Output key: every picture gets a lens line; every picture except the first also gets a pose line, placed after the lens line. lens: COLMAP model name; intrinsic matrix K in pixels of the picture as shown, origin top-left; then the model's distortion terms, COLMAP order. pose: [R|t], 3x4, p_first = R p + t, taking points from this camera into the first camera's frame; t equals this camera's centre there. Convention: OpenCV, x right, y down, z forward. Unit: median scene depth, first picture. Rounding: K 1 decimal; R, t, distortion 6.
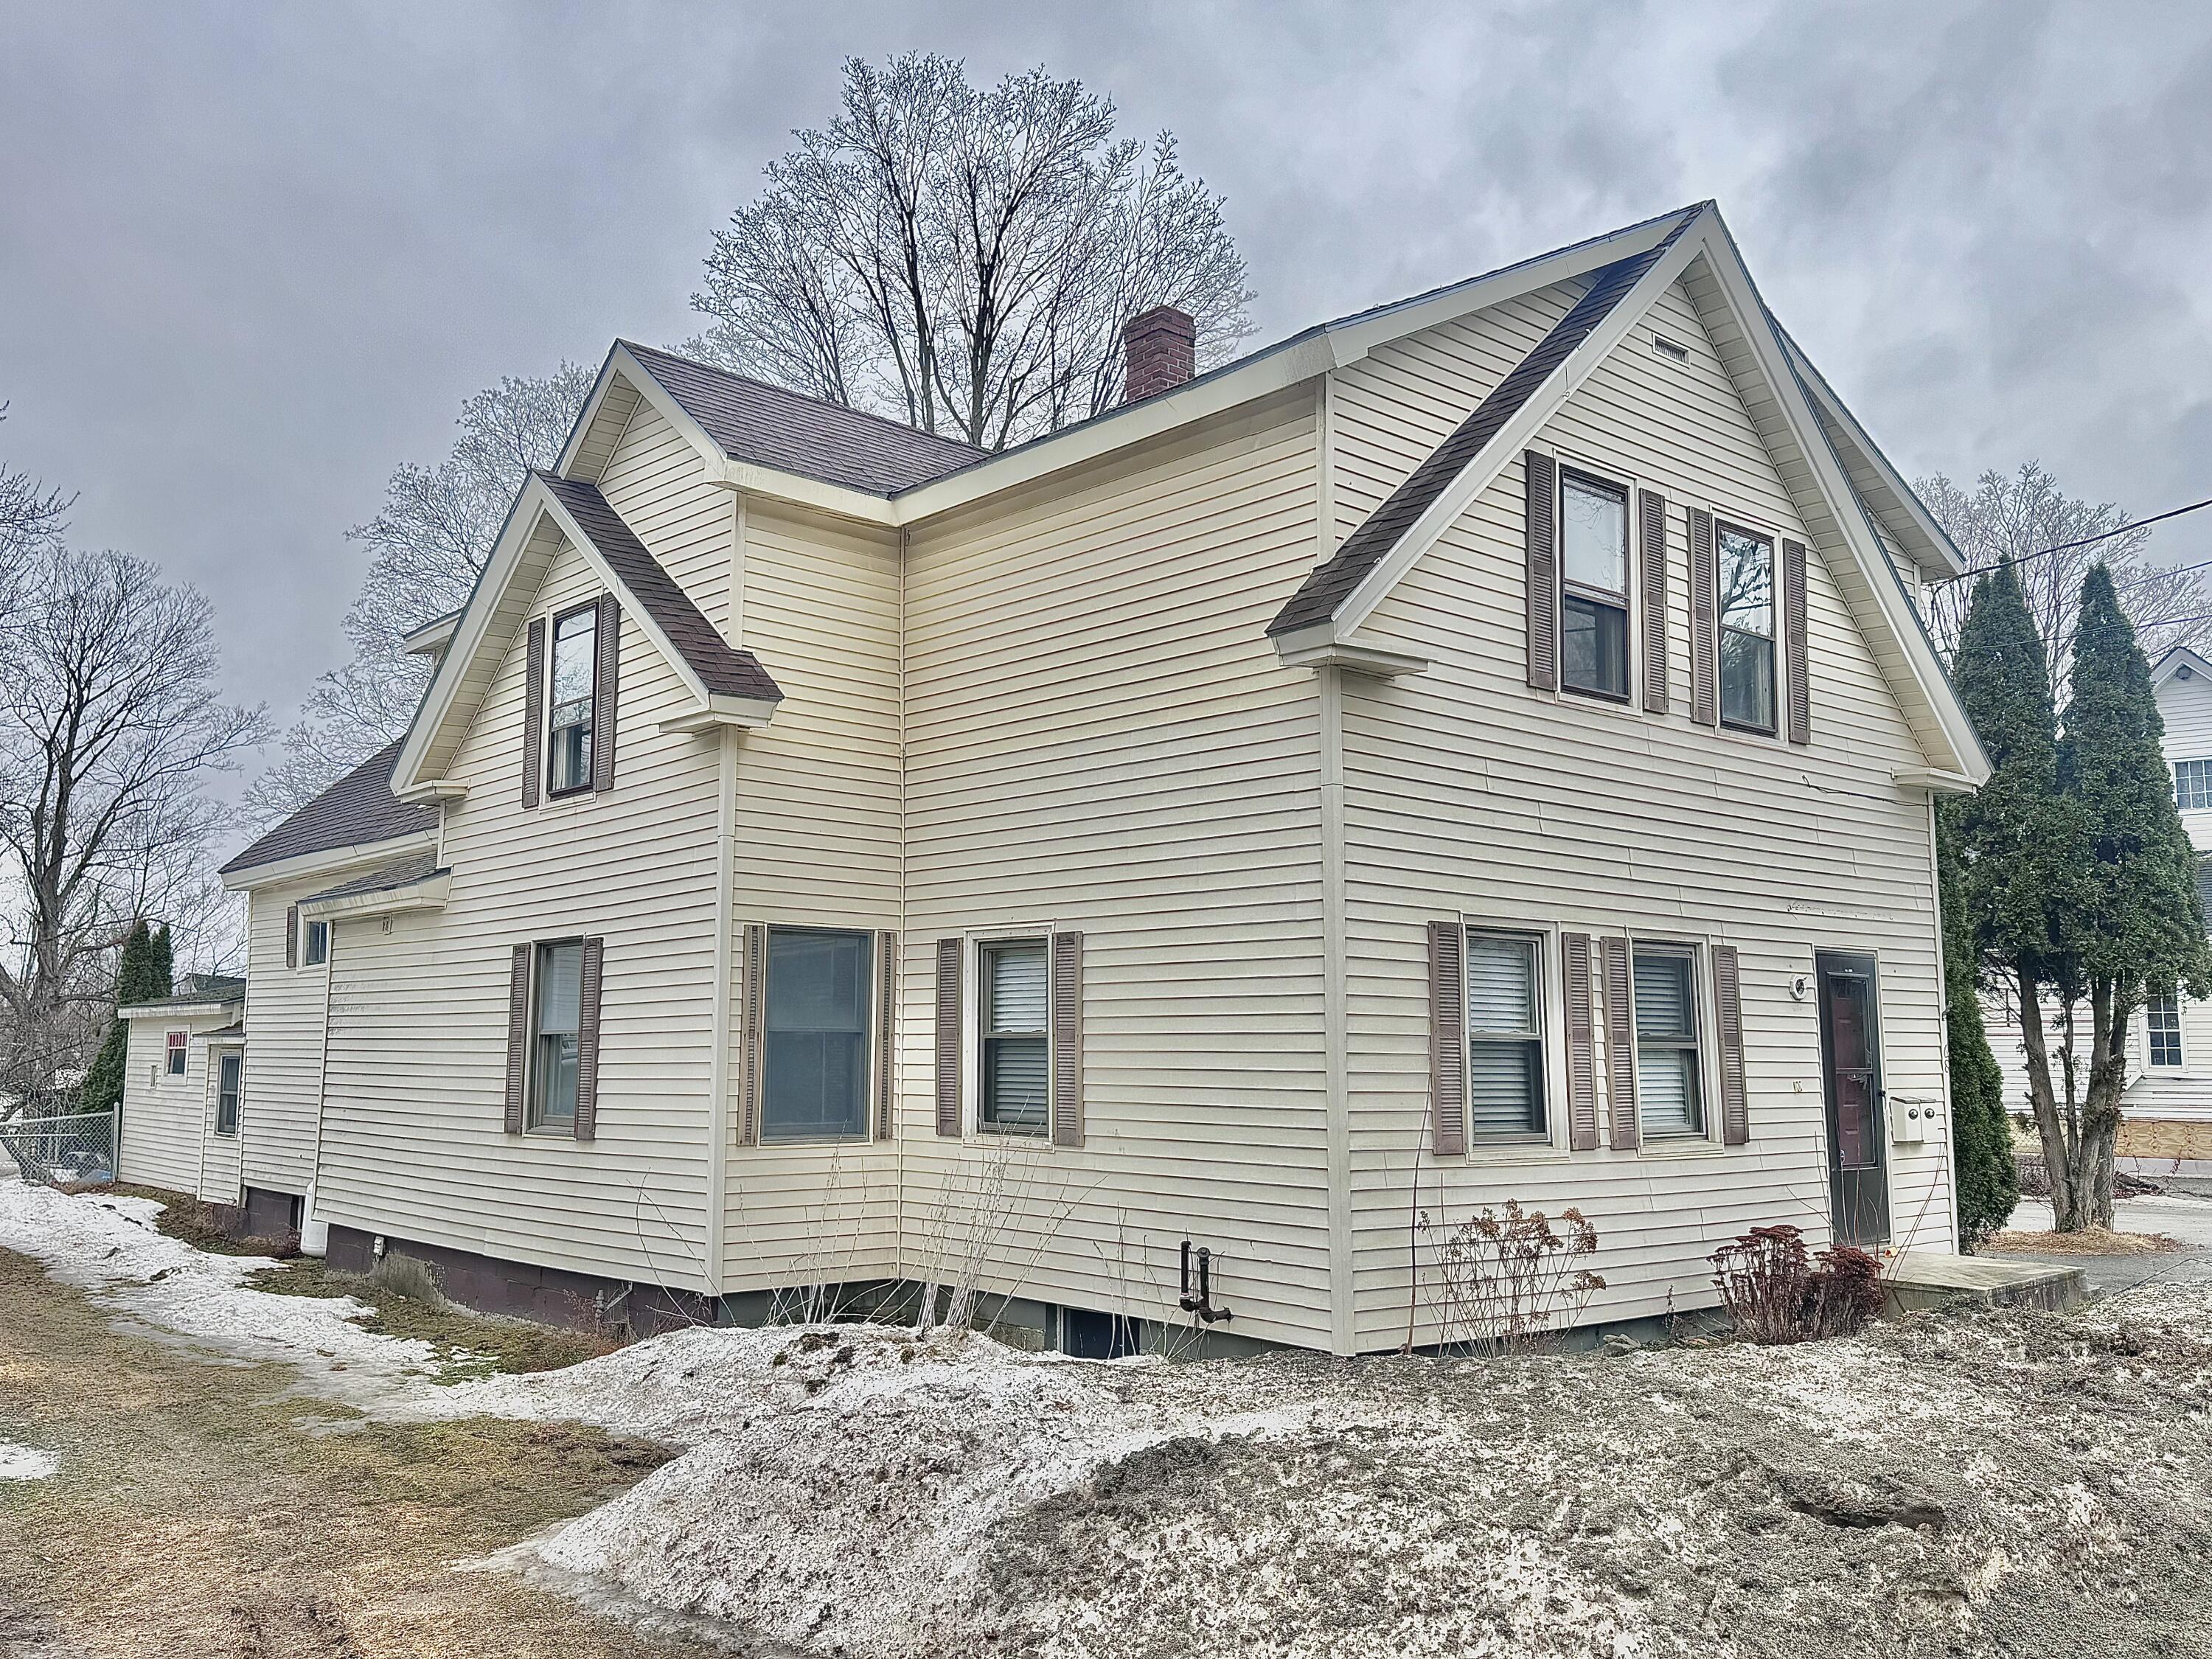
lens RADIAL K [[1867.9, 0, 1107.4], [0, 1867.9, 819.9], [0, 0, 1]] dist [0.052707, 0.002153]
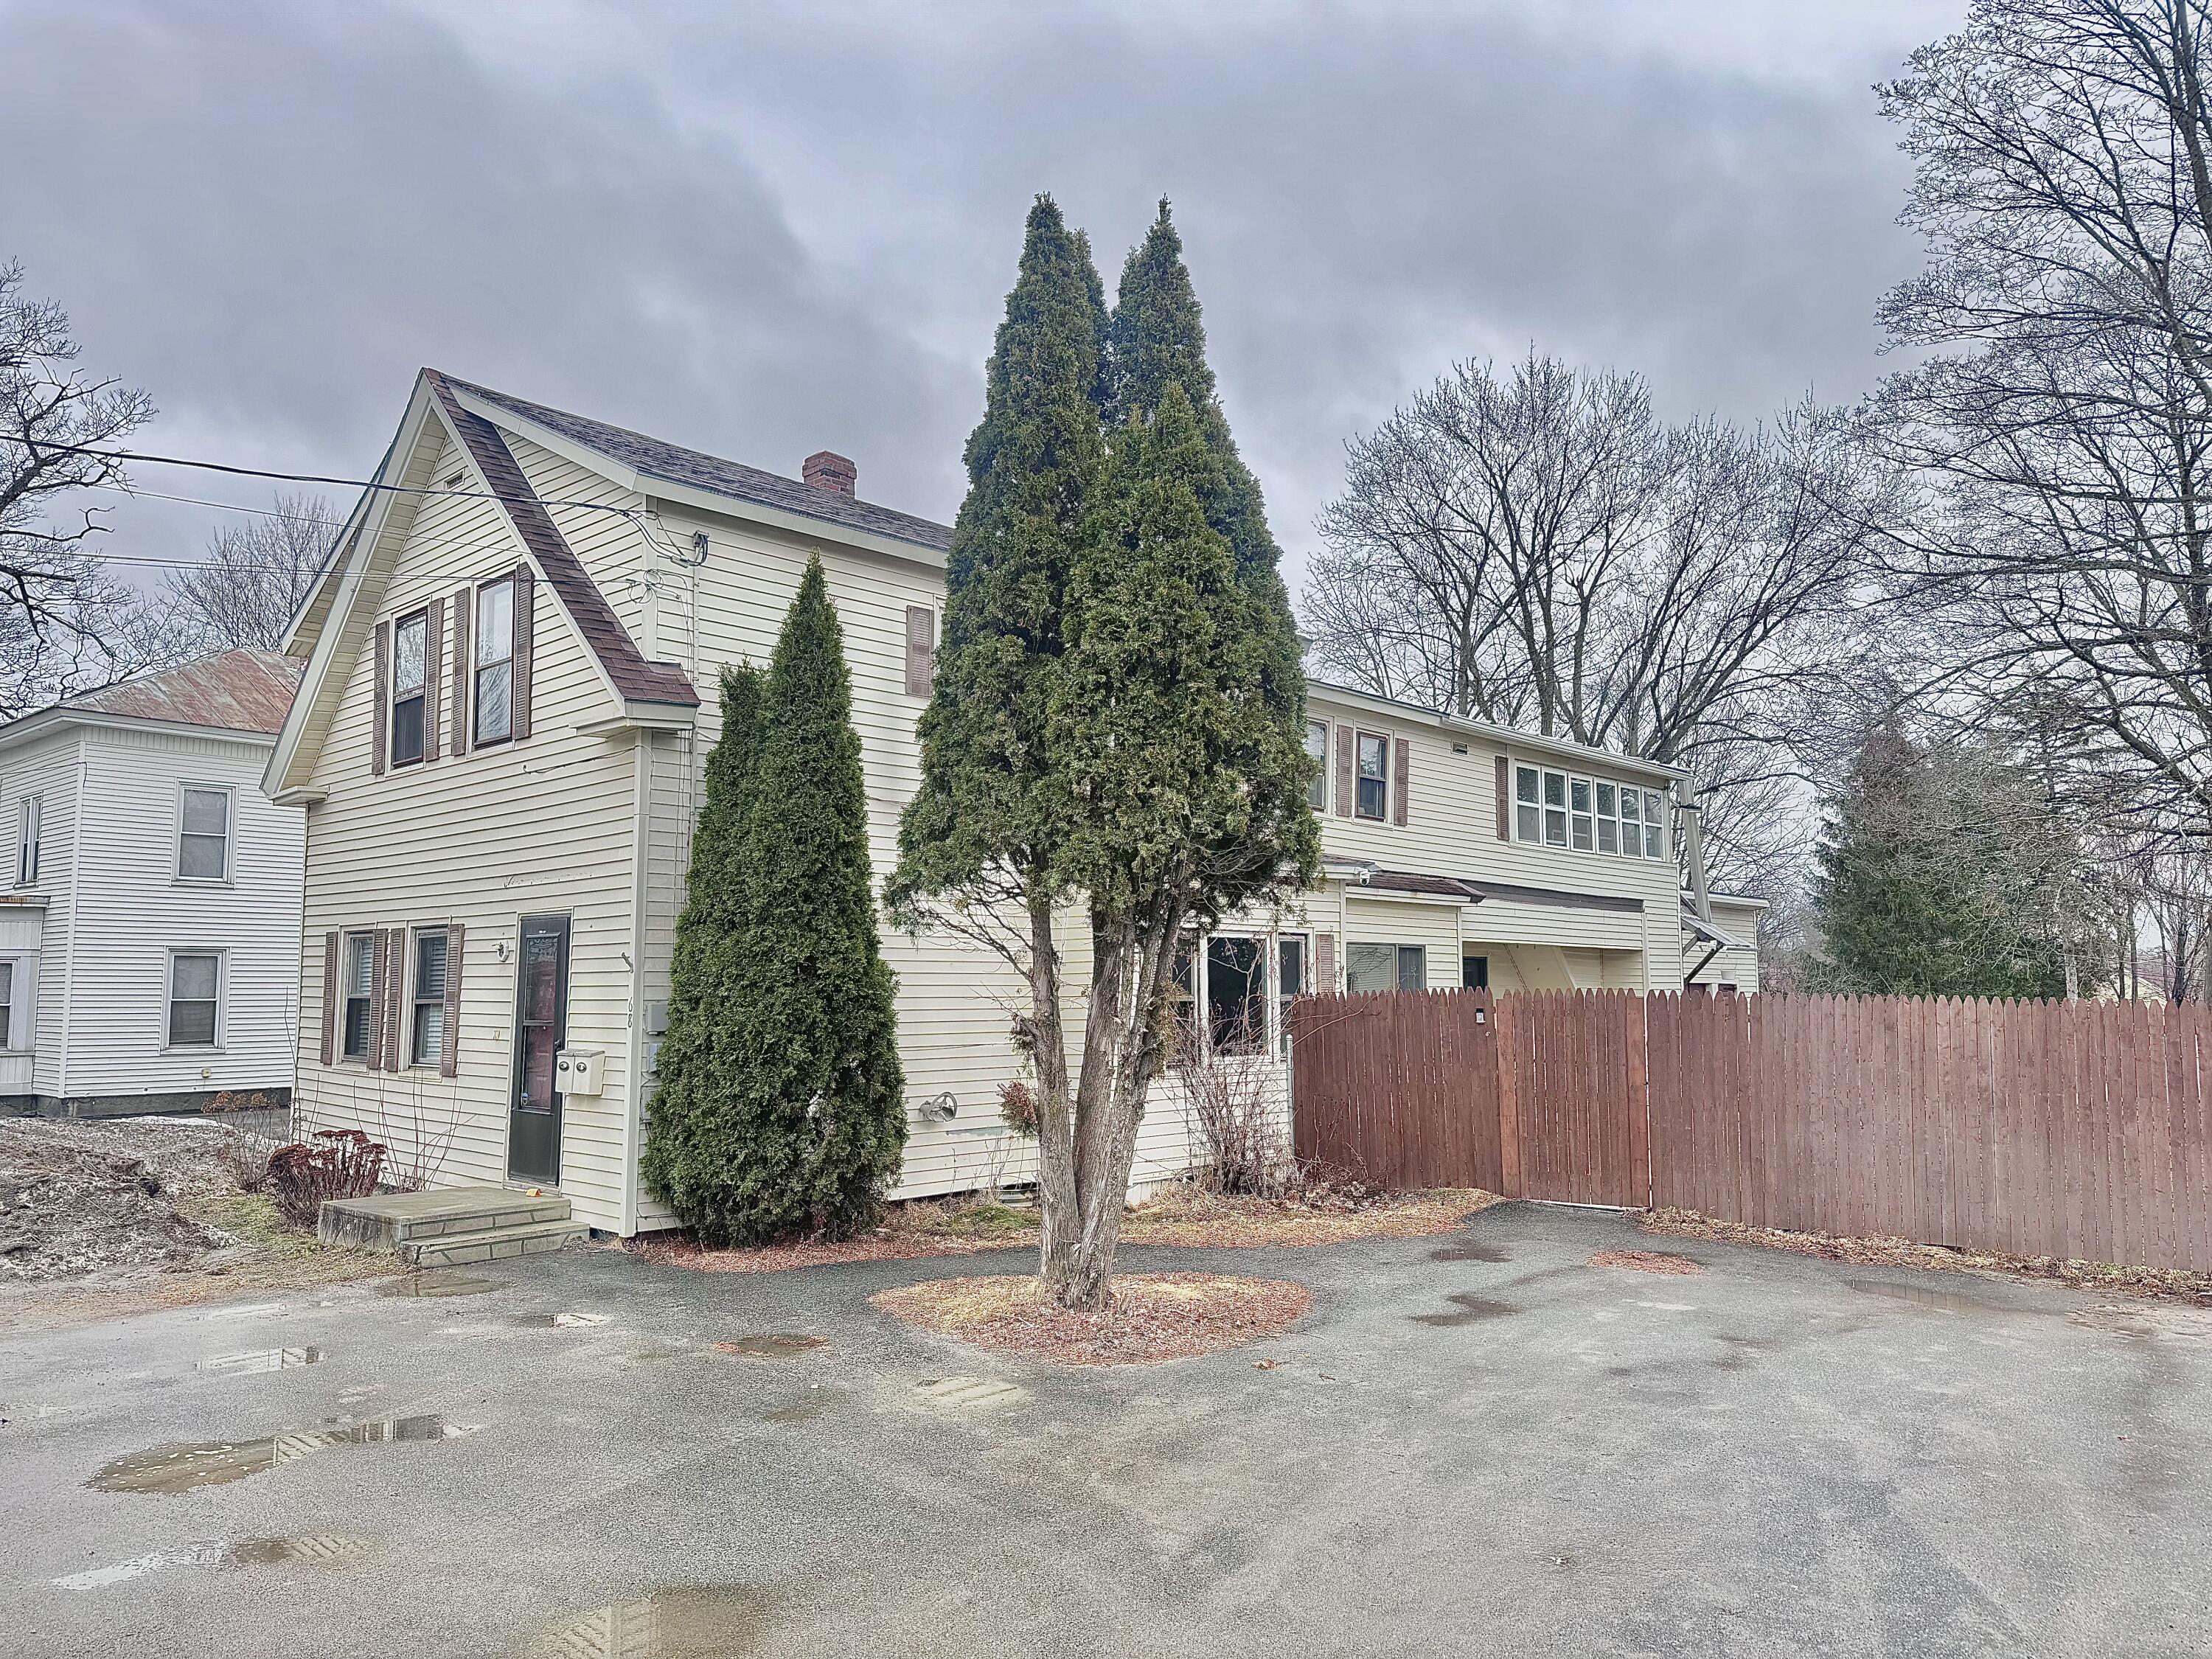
lens RADIAL K [[1547.7, 0, 1101.8], [0, 1547.7, 846.5], [0, 0, 1]] dist [0.033188, -0.014565]
pose [[0.071416, -0.098045, -0.992616, 1.448558], [0.122252, 0.988515, -0.088844, 0.166070], [0.989926, -0.115004, 0.082582, 1.377688]]
